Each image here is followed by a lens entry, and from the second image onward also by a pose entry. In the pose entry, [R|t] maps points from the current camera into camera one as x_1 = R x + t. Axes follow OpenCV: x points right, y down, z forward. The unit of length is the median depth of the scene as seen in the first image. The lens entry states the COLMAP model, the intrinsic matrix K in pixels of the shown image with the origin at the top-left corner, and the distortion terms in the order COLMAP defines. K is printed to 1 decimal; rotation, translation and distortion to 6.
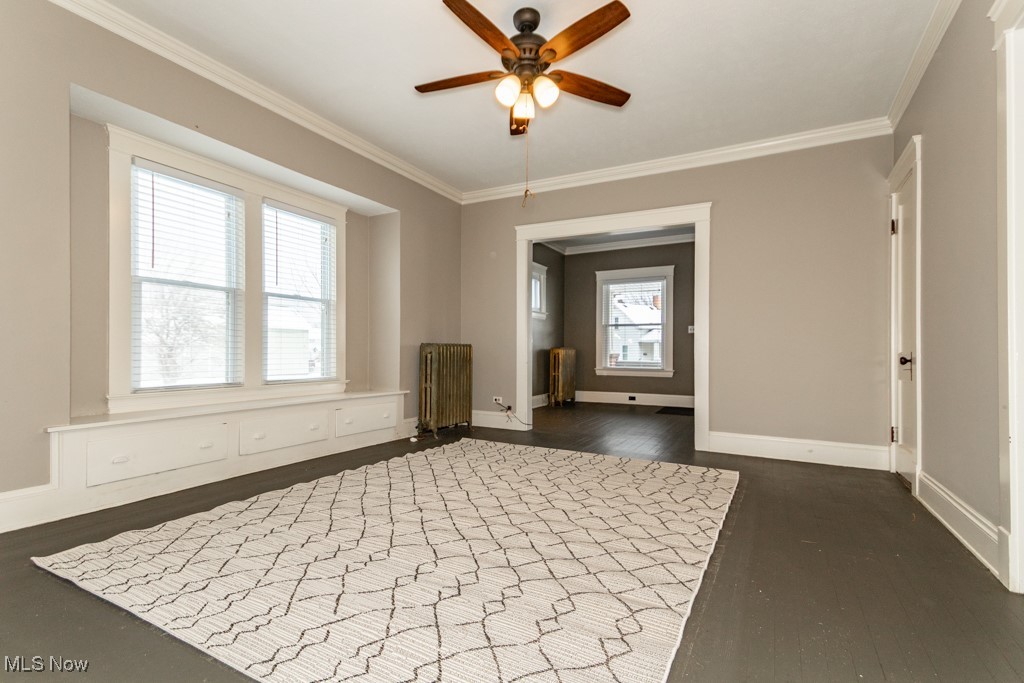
lens RADIAL K [[470.9, 0, 507.9], [0, 470.9, 355.5], [0, 0, 1]] dist [0.066855, -0.021266]
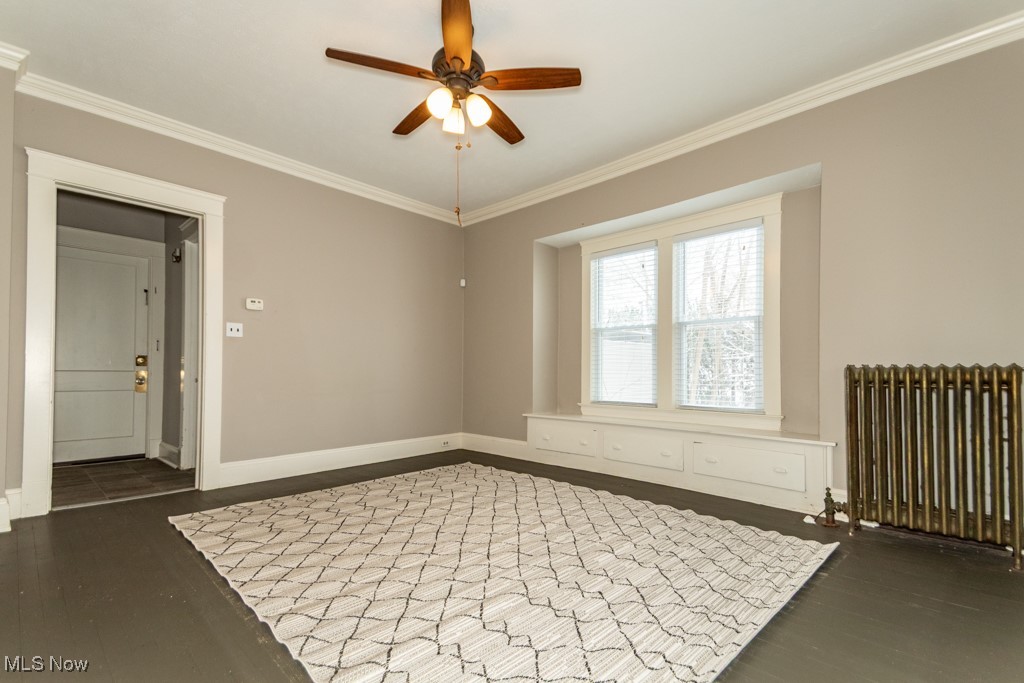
lens RADIAL K [[470.9, 0, 507.9], [0, 470.9, 355.5], [0, 0, 1]] dist [0.066855, -0.021266]
pose [[-0.272999, -0.048997, -0.960766, 0.653385], [-0.016616, 0.998793, -0.046215, -0.001818], [0.961871, 0.003347, -0.273484, 0.973508]]
